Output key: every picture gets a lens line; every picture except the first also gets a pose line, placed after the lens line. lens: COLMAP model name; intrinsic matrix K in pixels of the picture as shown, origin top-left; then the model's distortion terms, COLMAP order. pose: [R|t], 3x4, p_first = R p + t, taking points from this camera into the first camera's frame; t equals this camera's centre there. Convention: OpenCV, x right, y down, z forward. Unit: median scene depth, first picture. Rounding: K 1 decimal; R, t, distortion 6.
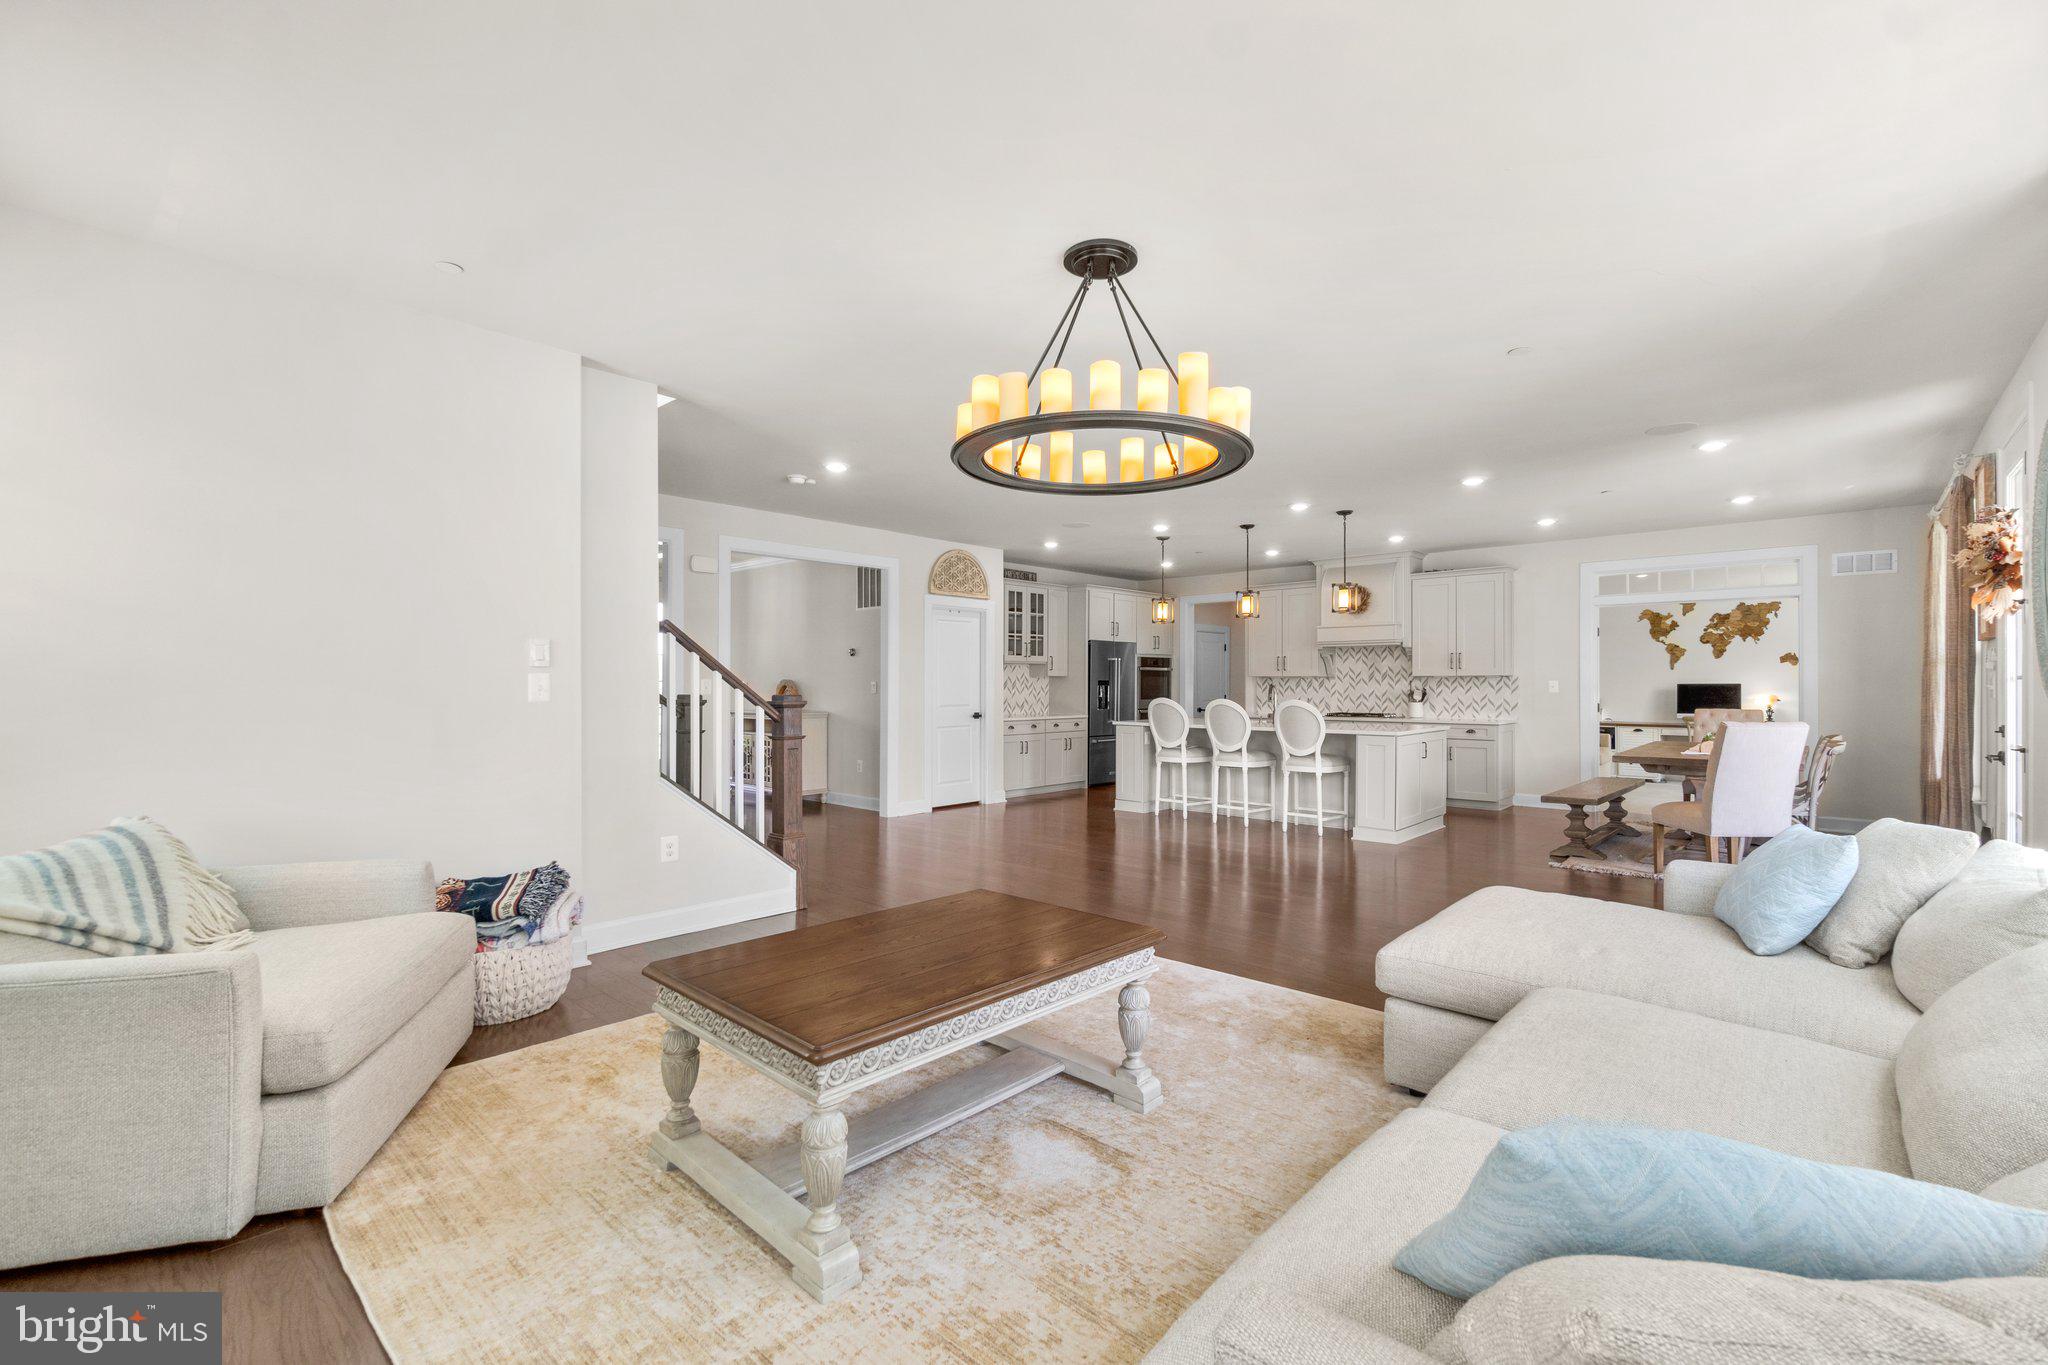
lens RADIAL K [[875.1, 0, 1017.9], [0, 875.1, 680.7], [0, 0, 1]] dist [-0.004591, -0.000540]
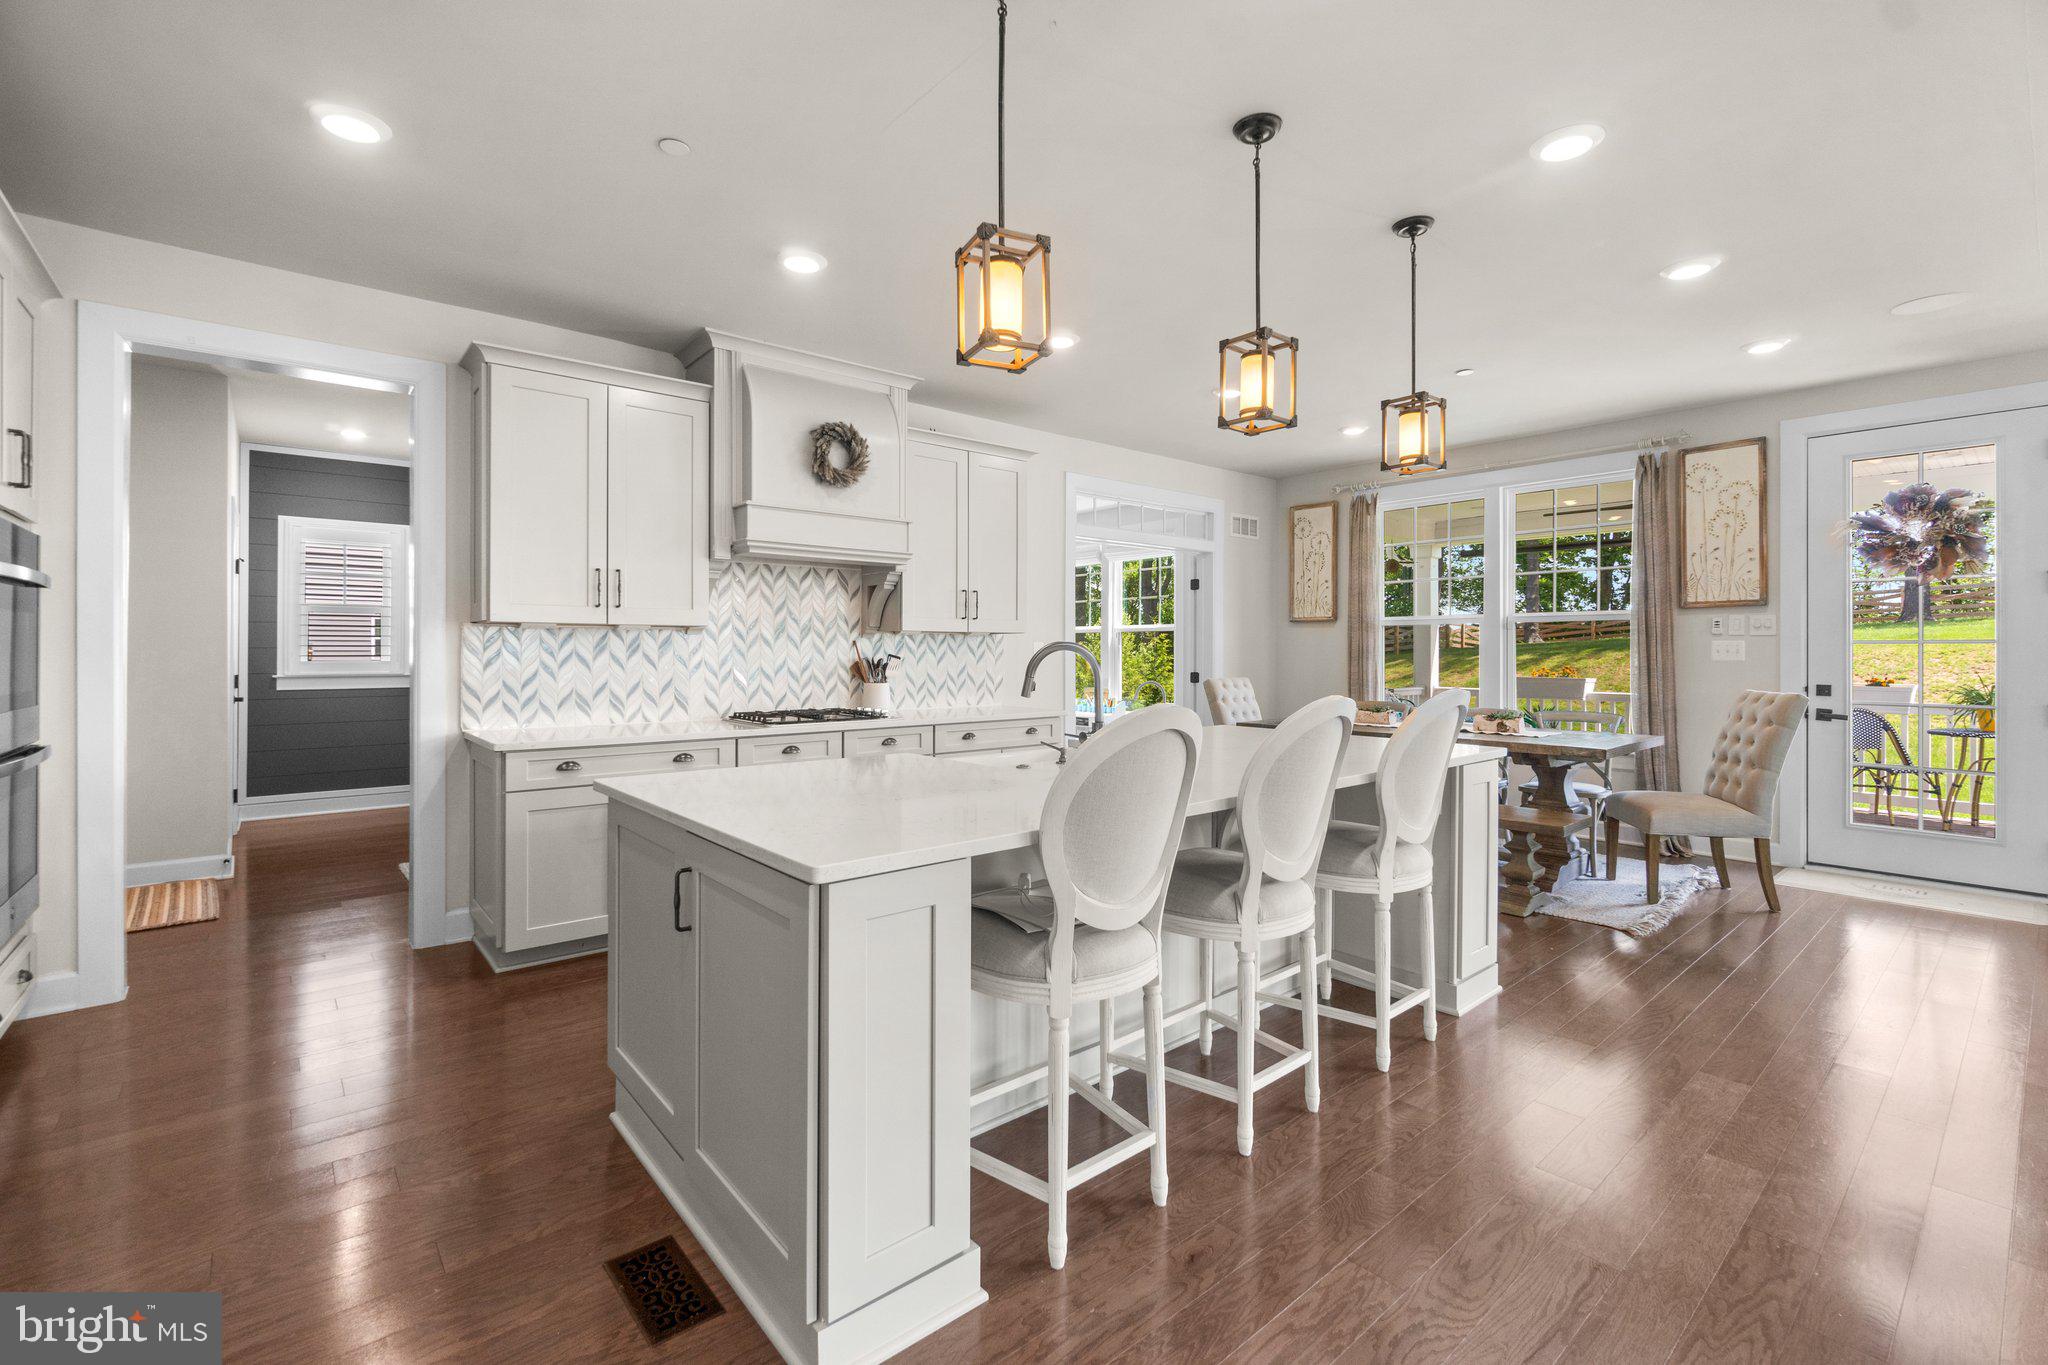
lens RADIAL K [[885.9, 0, 1025.4], [0, 885.9, 650.0], [0, 0, 1]] dist [-0.000705, 0.000563]
pose [[0.113415, 0.001070, 0.993547, -0.039130], [-0.004180, 0.999991, -0.000599, 0.005096], [-0.993539, -0.004085, 0.113419, 0.746545]]
